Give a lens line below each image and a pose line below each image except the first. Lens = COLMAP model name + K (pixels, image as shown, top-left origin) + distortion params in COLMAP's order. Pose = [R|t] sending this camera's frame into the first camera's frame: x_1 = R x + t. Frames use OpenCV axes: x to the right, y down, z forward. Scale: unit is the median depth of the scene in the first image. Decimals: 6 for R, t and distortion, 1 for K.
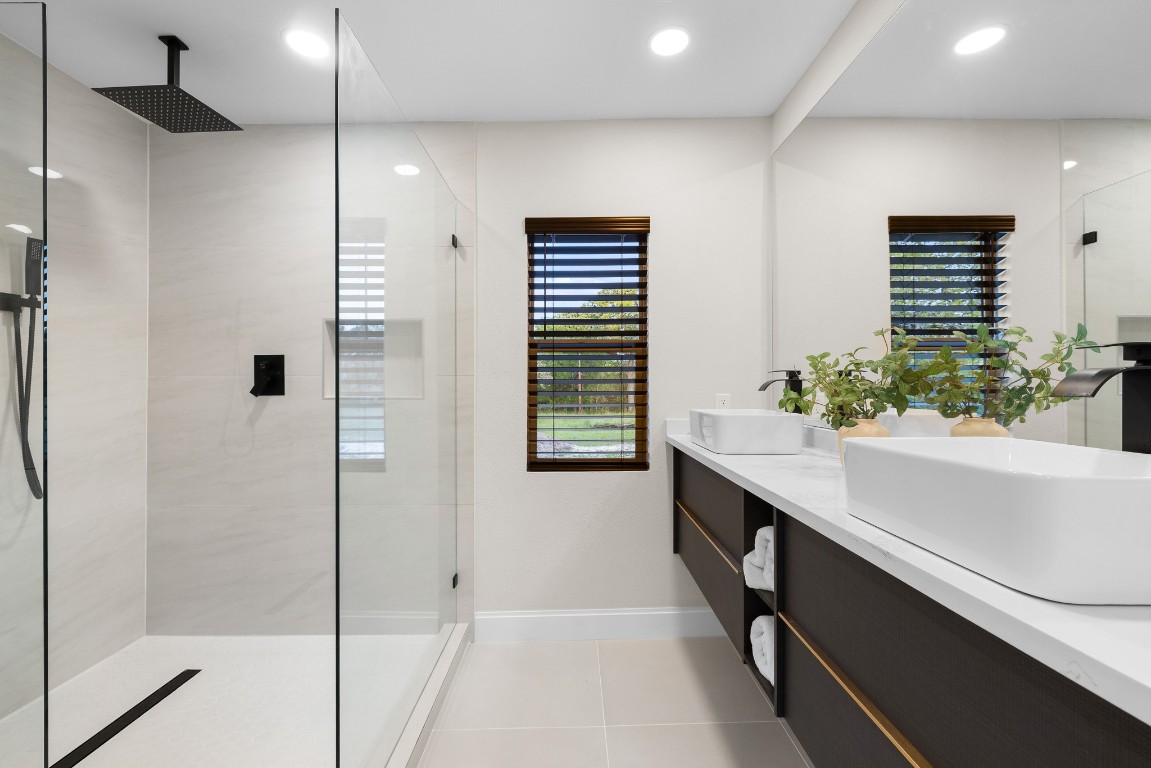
lens RADIAL K [[489.7, 0, 571.7], [0, 489.7, 387.4], [0, 0, 1]] dist [0.001822, -0.000006]
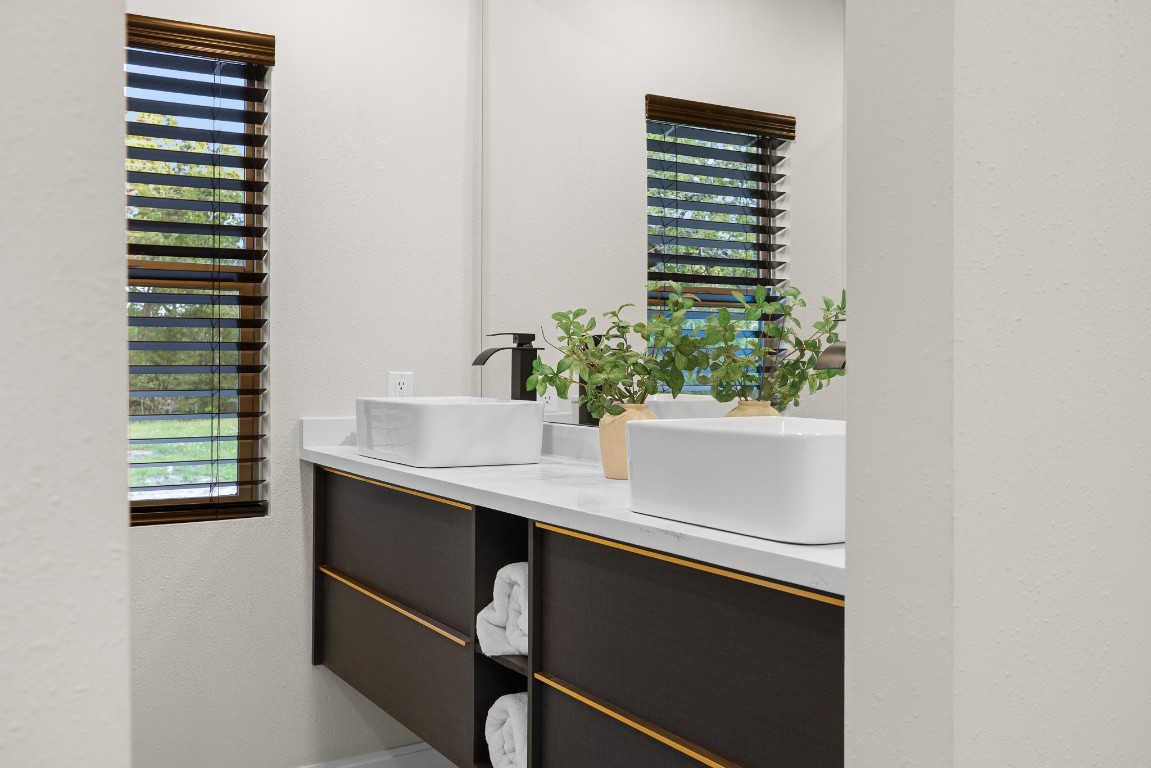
lens RADIAL K [[1144.7, 0, 577.2], [0, 1144.7, 383.0], [0, 0, 1]] dist [0.012147, 0.000000]
pose [[0.855793, -0.001266, 0.517317, -0.198942], [-0.007702, 0.999855, 0.015189, 0.004951], [-0.517261, -0.016983, 0.855659, -0.232146]]
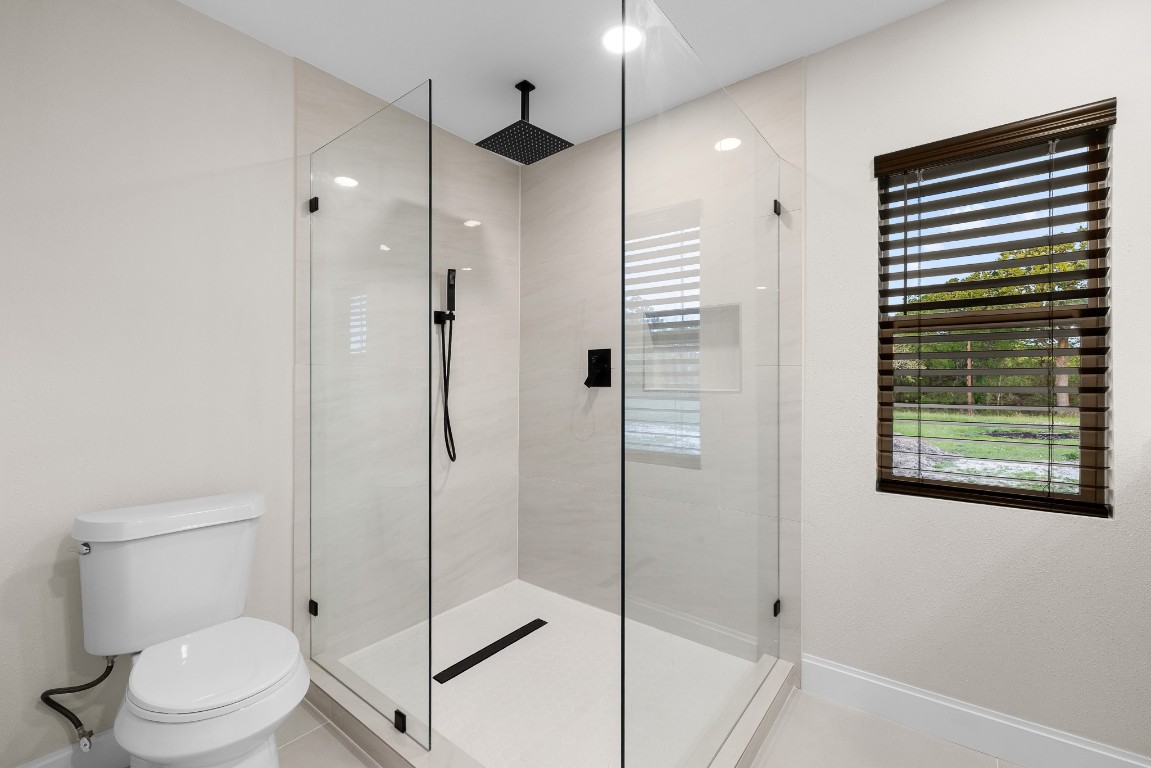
lens RADIAL K [[489.7, 0, 576.9], [0, 489.7, 379.0], [0, 0, 1]] dist [0.001822, -0.000006]
pose [[0.788899, 0.002569, -0.614517, 0.009205], [-0.001267, 0.999996, 0.002555, -0.003231], [0.614521, -0.001237, 0.788899, 0.118780]]
